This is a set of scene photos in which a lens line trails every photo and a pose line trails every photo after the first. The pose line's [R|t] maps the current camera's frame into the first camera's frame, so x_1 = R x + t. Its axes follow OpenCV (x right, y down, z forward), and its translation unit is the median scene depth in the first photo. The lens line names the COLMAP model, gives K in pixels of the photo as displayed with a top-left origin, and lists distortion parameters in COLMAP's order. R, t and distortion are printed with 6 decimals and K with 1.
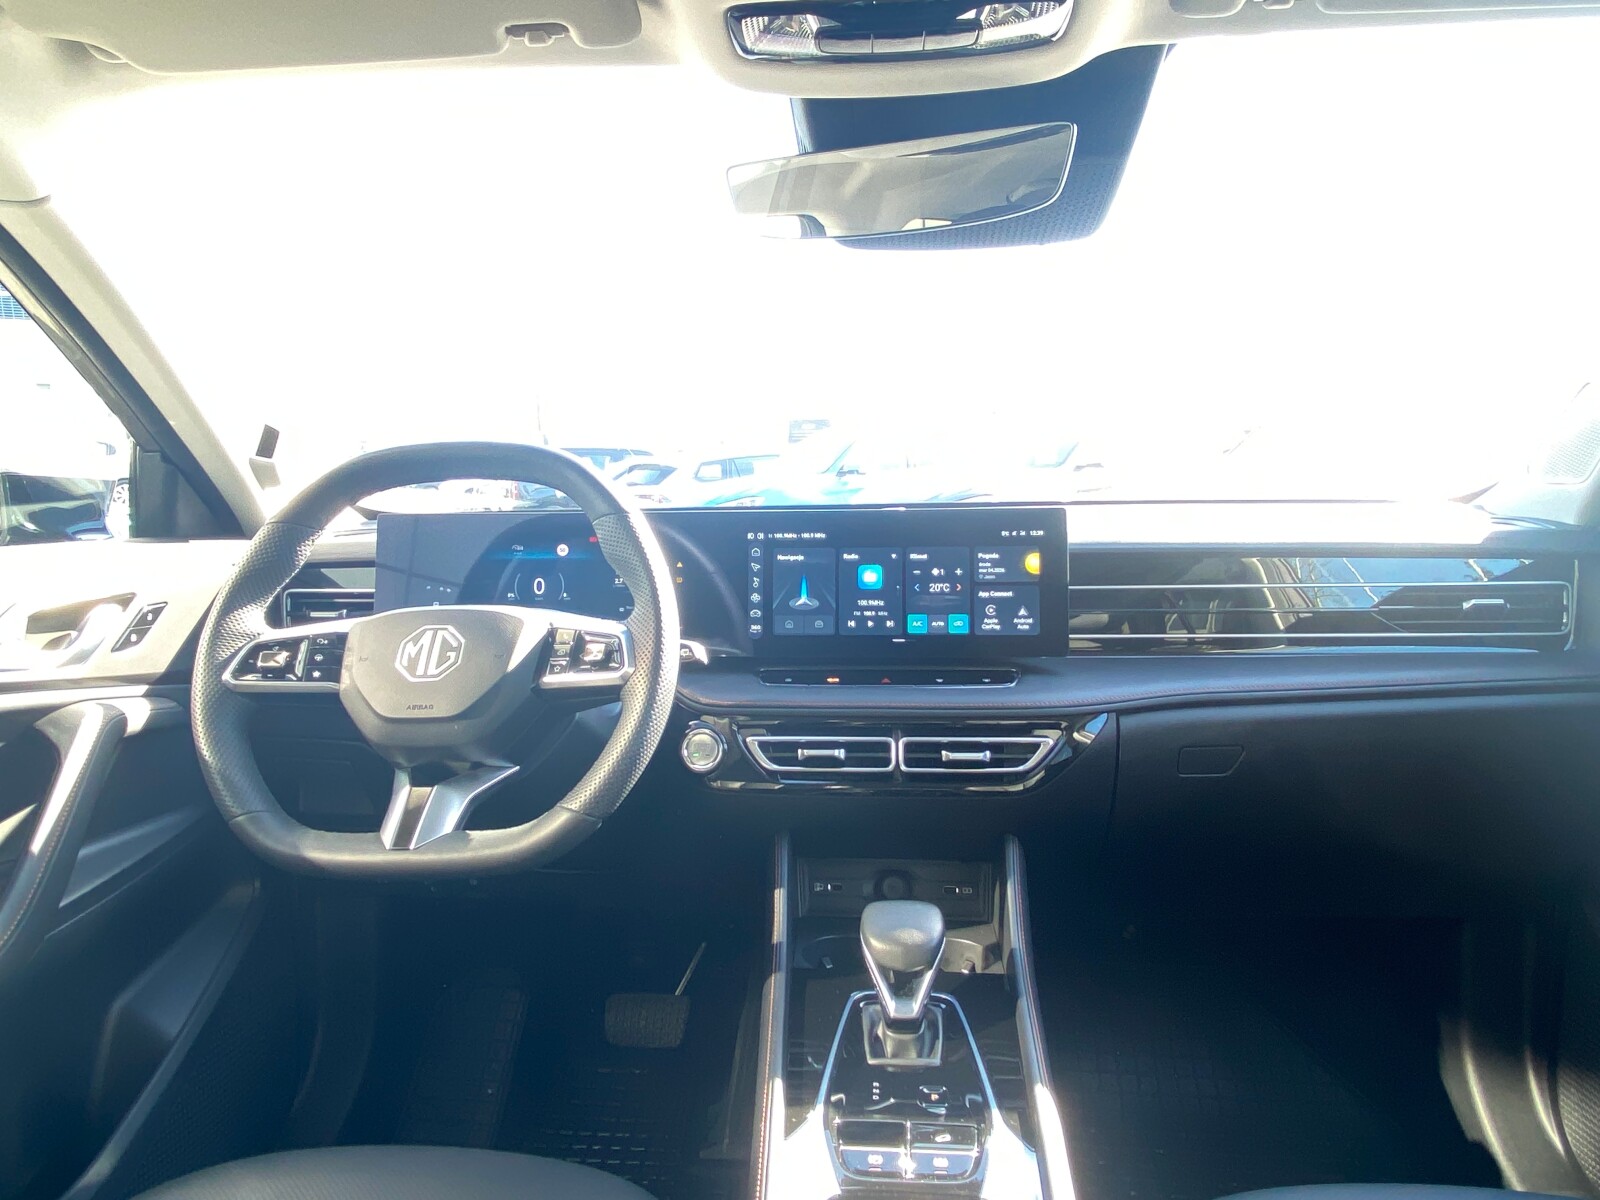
lens RADIAL K [[1025.2, 0, 808.5], [0, 1025.2, 607.0], [0, 0, 1]] dist [0.062941, -0.010165]
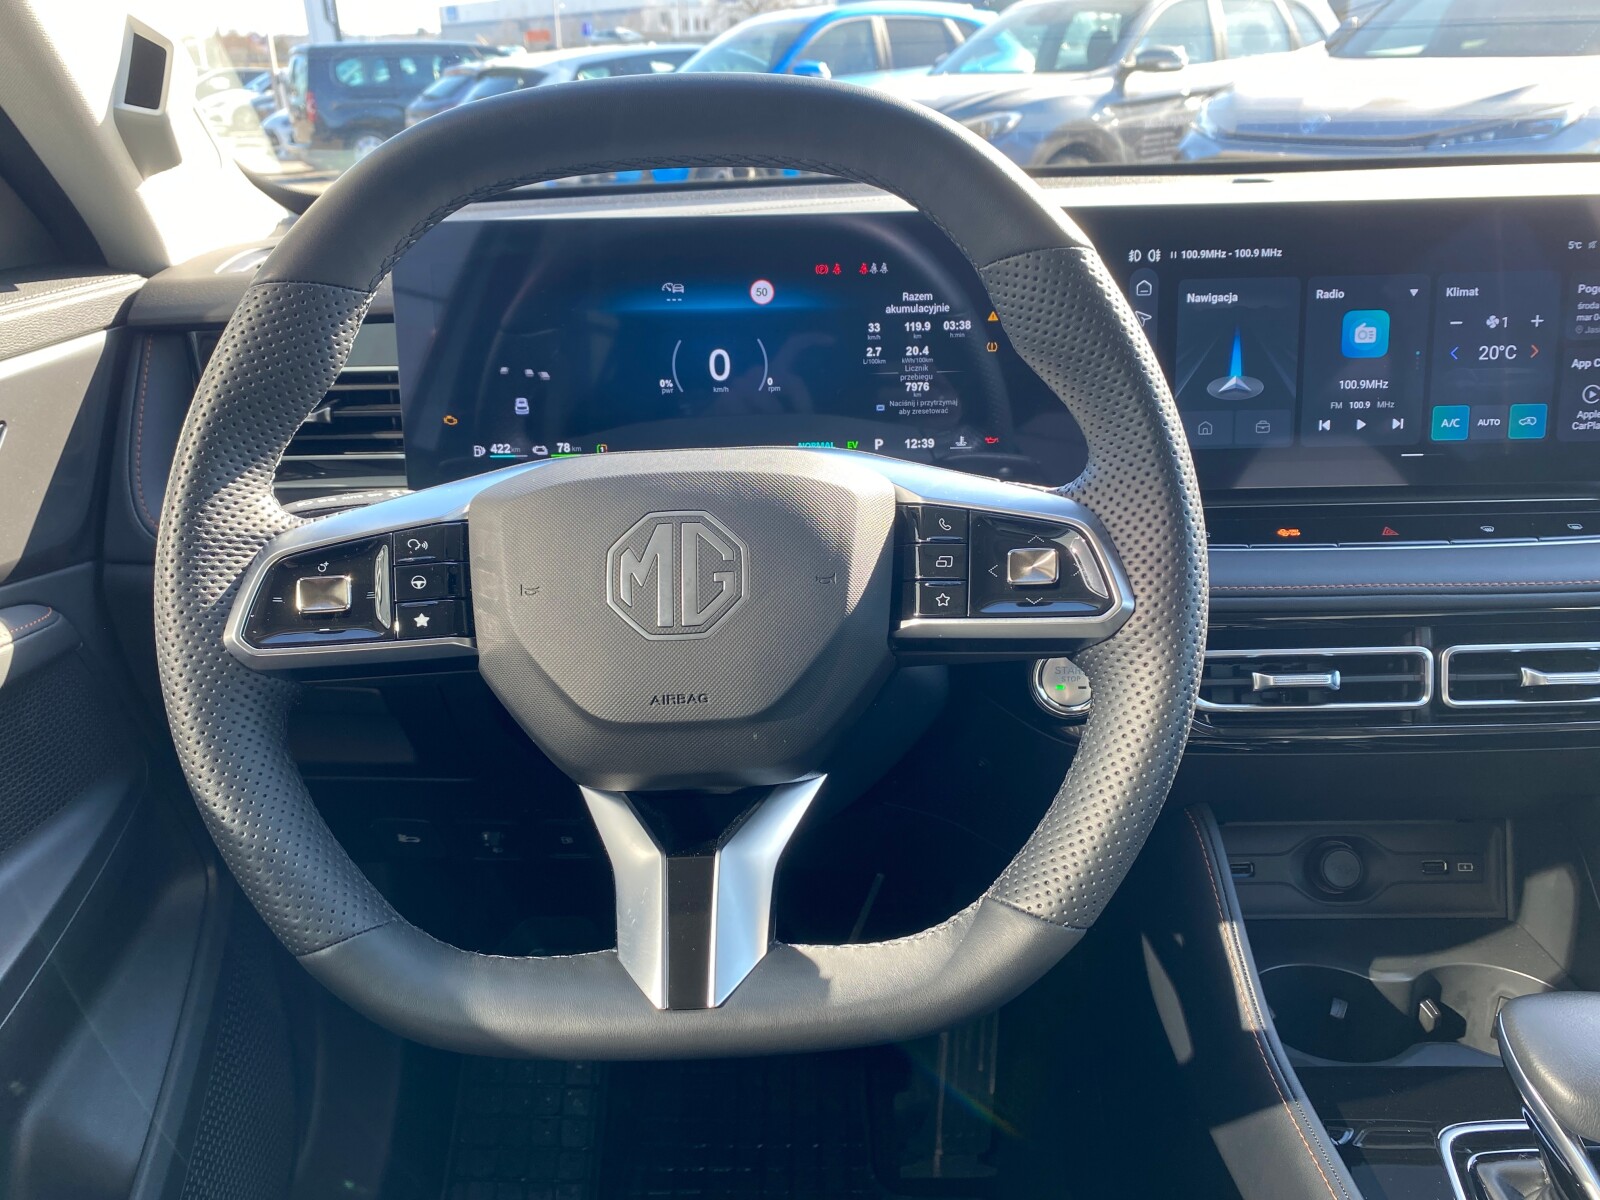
lens RADIAL K [[1285.6, 0, 790.0], [0, 1285.6, 595.3], [0, 0, 1]] dist [0.050298, -0.060753]
pose [[0.997430, -0.034379, 0.062866, -0.291953], [0.017745, 0.968566, 0.248124, -0.072988], [-0.069420, -0.246370, 0.966686, 0.368455]]
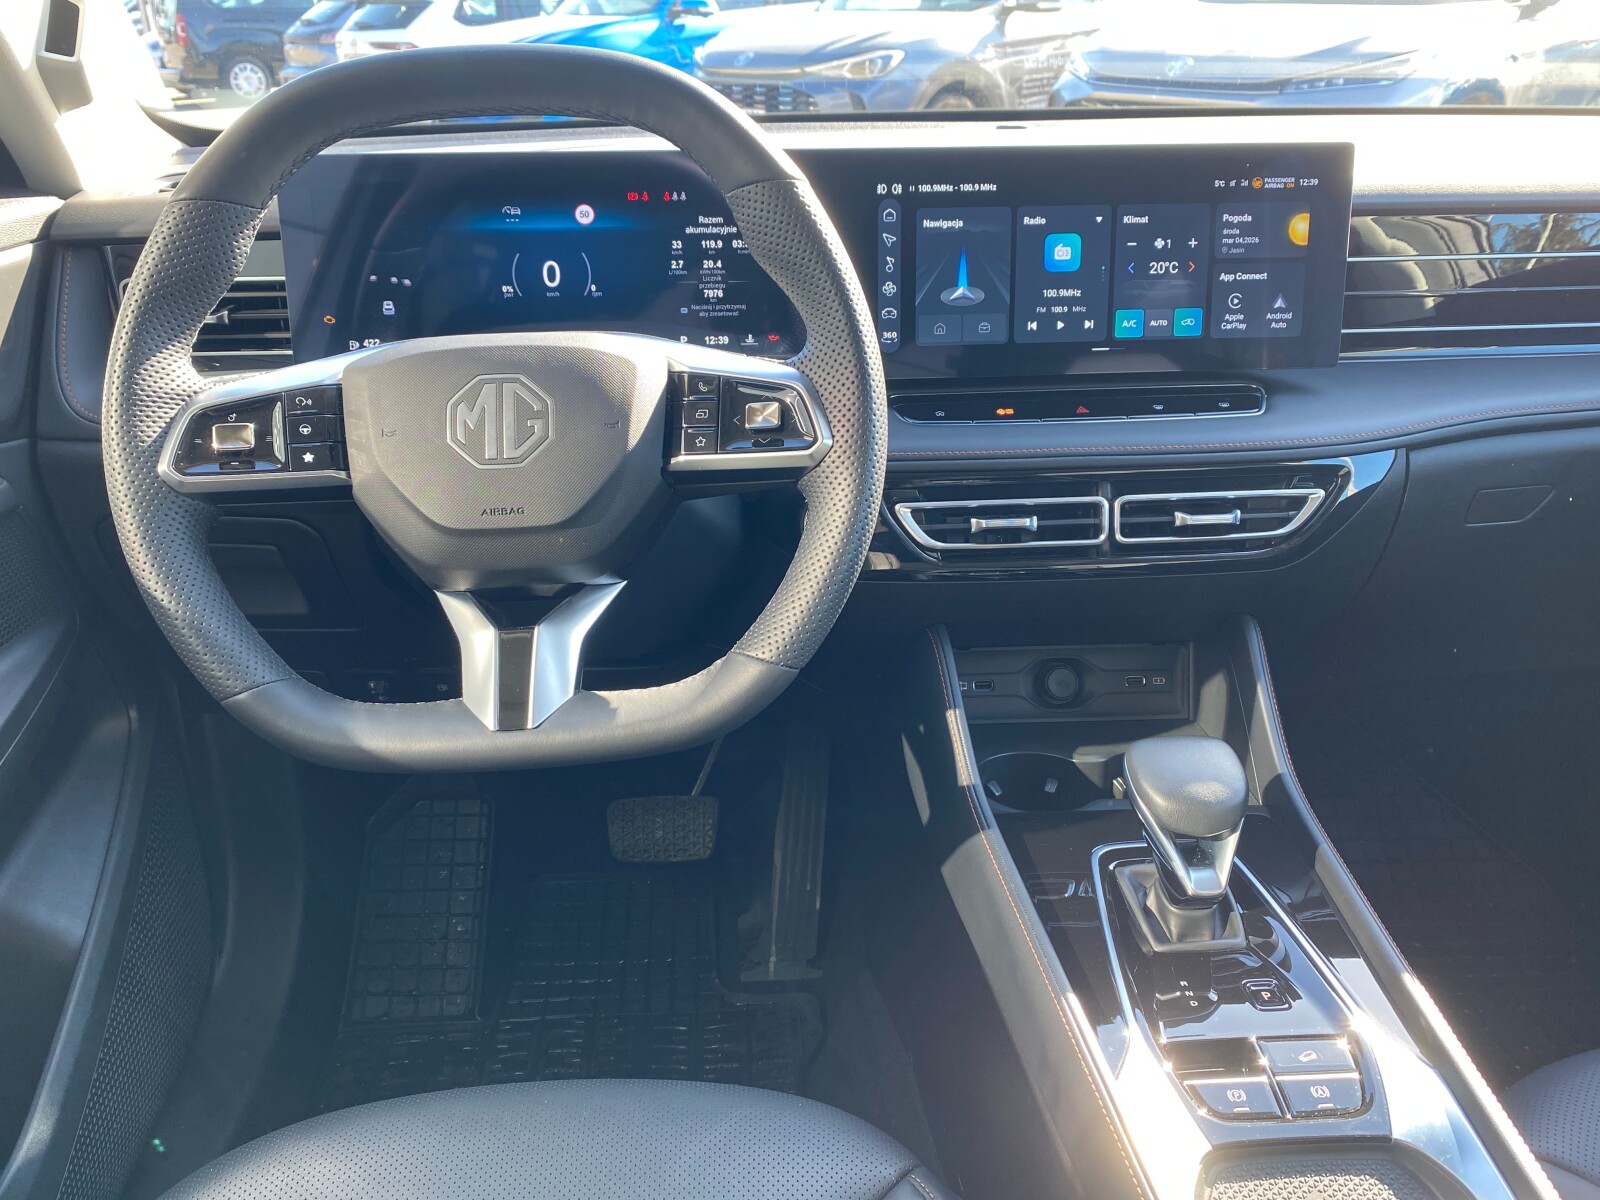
lens RADIAL K [[1285.6, 0, 780.4], [0, 1285.6, 593.5], [0, 0, 1]] dist [0.050298, -0.060753]
pose [[0.990453, -0.049790, 0.128547, -0.251989], [0.010277, 0.956570, 0.291322, -0.067429], [-0.137469, -0.287219, 0.947949, 0.175925]]
